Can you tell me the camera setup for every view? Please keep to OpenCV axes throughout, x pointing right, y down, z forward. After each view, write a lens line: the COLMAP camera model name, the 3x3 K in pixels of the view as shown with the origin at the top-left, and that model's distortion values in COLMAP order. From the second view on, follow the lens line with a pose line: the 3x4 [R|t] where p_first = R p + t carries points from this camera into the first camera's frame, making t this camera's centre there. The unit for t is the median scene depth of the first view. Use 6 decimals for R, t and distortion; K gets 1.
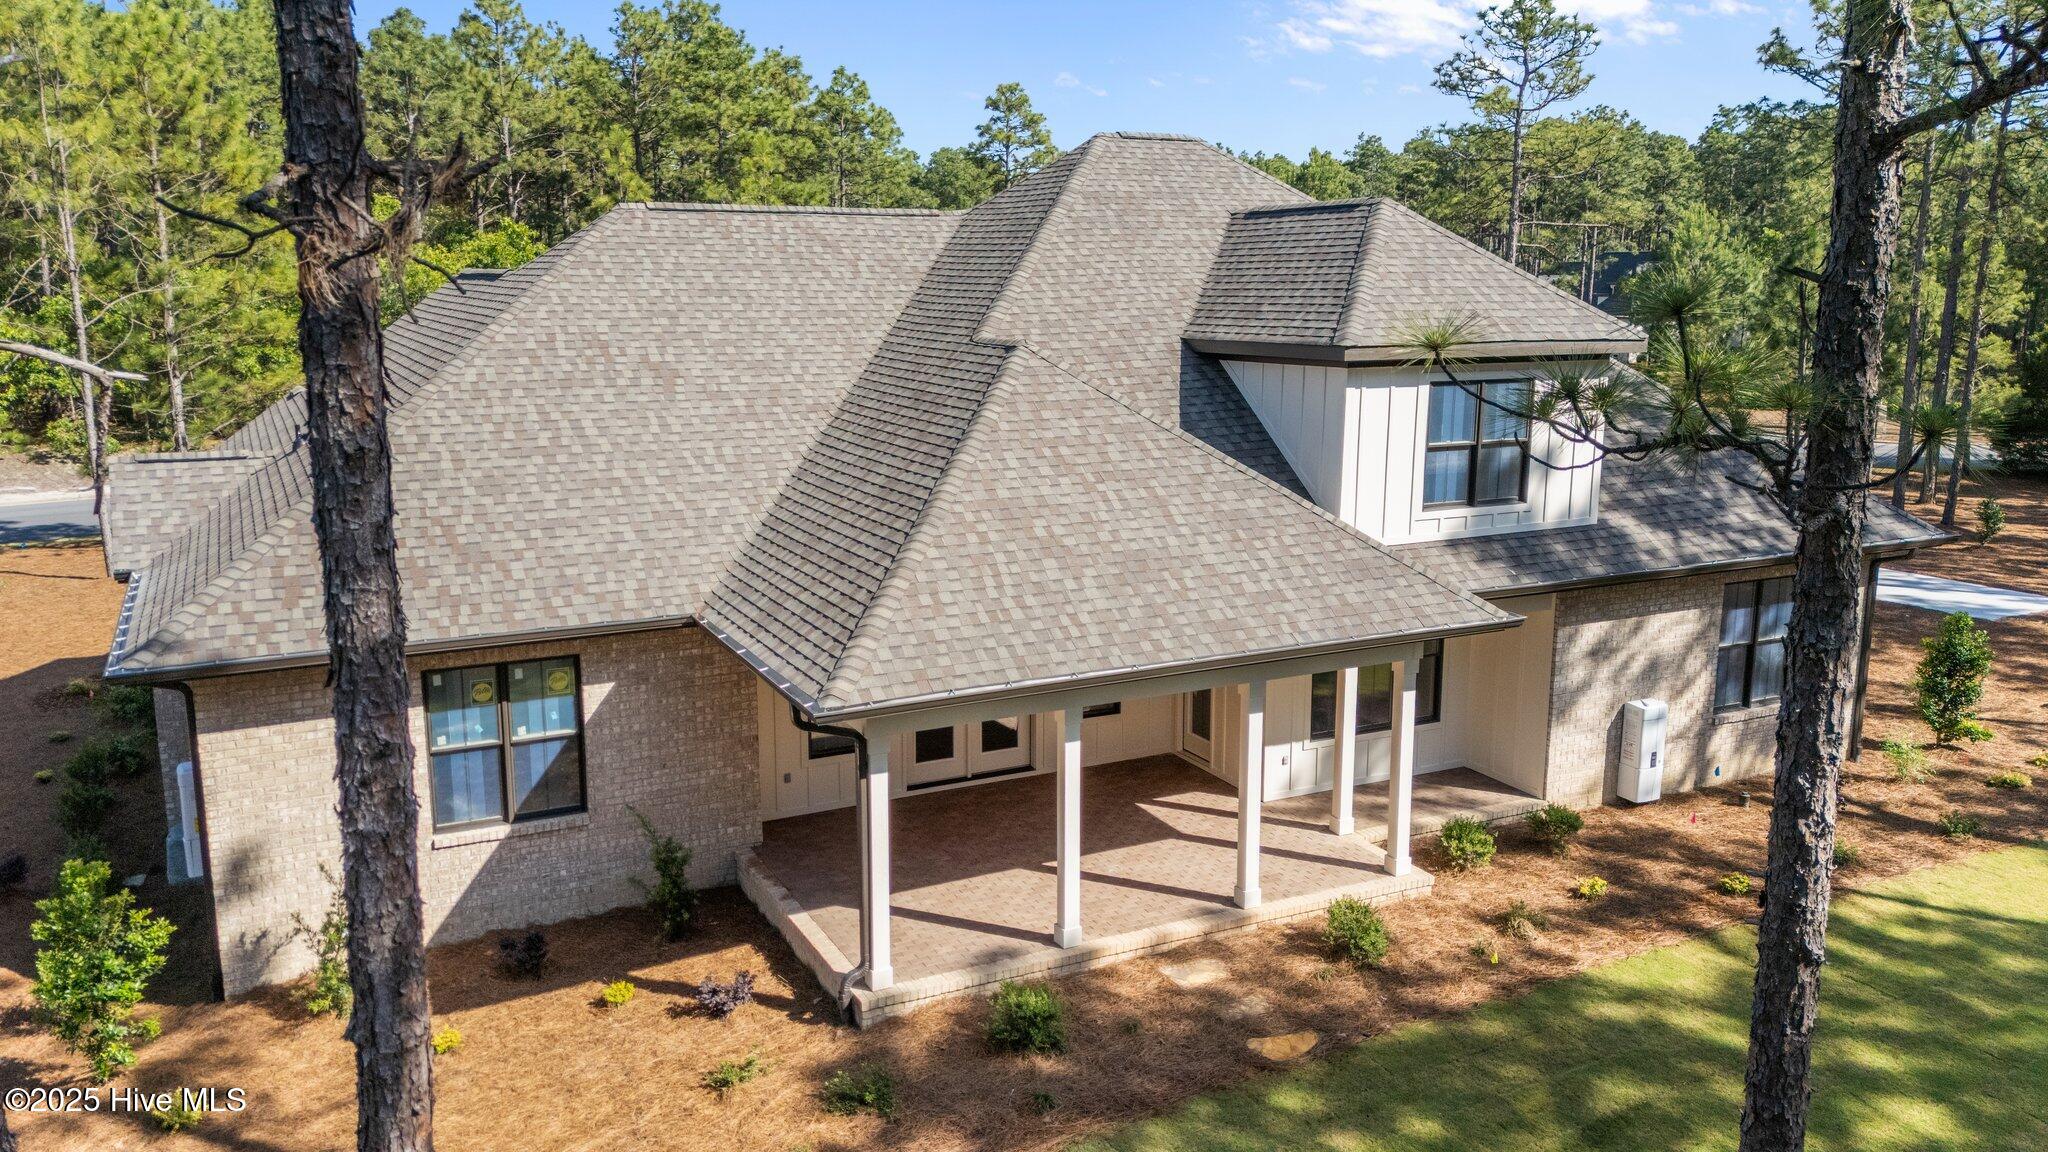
lens RADIAL K [[1532.5, 0, 1024.0], [0, 1532.5, 576.0], [0, 0, 1]] dist [0.092972, -0.103134]
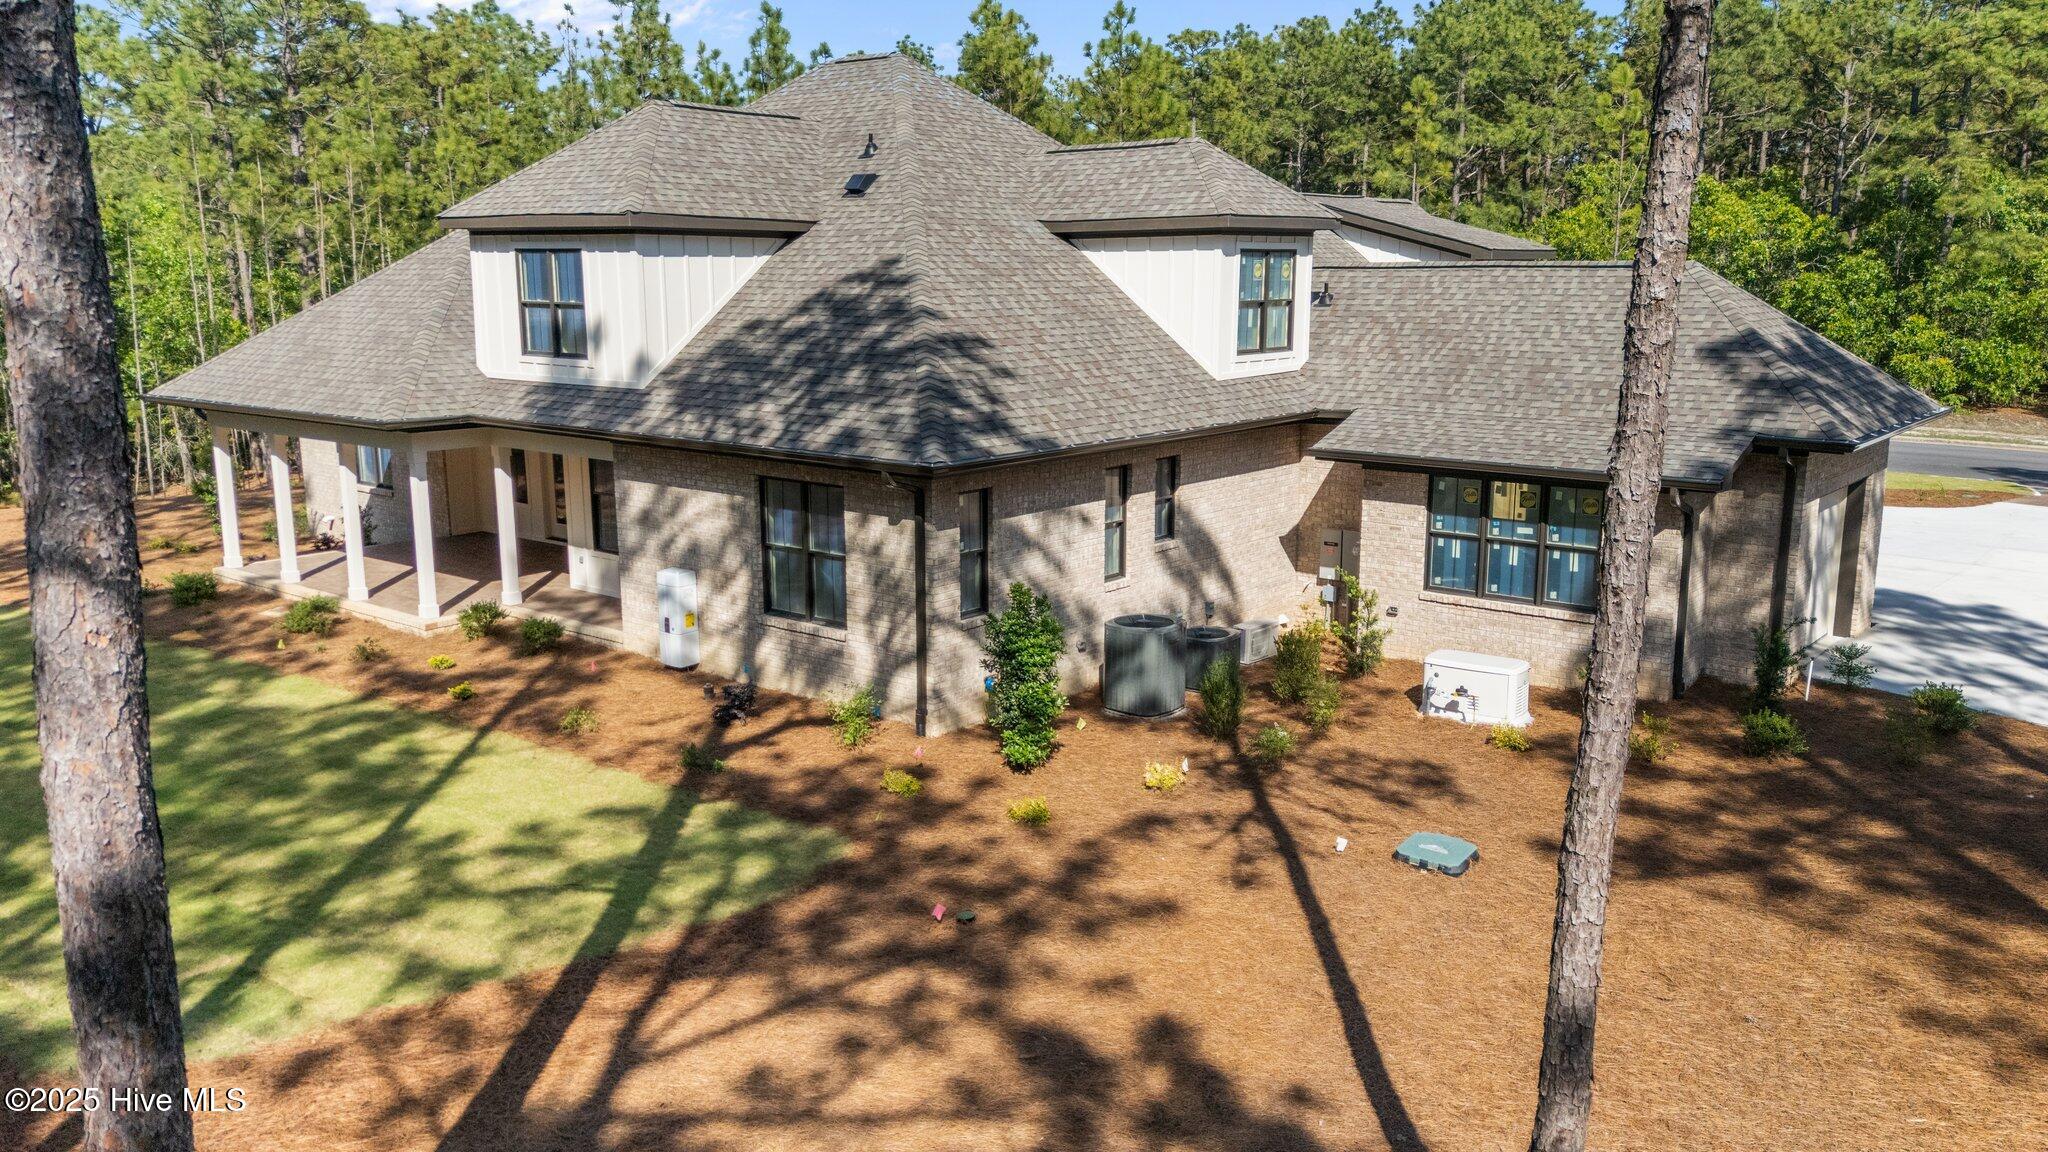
lens RADIAL K [[1532.5, 0, 1024.0], [0, 1532.5, 576.0], [0, 0, 1]] dist [0.092972, -0.103134]
pose [[0.476971, 0.195427, -0.856917, 1.446303], [-0.204546, 0.972879, 0.108020, -0.081867], [0.854786, 0.123756, 0.504009, 0.709402]]
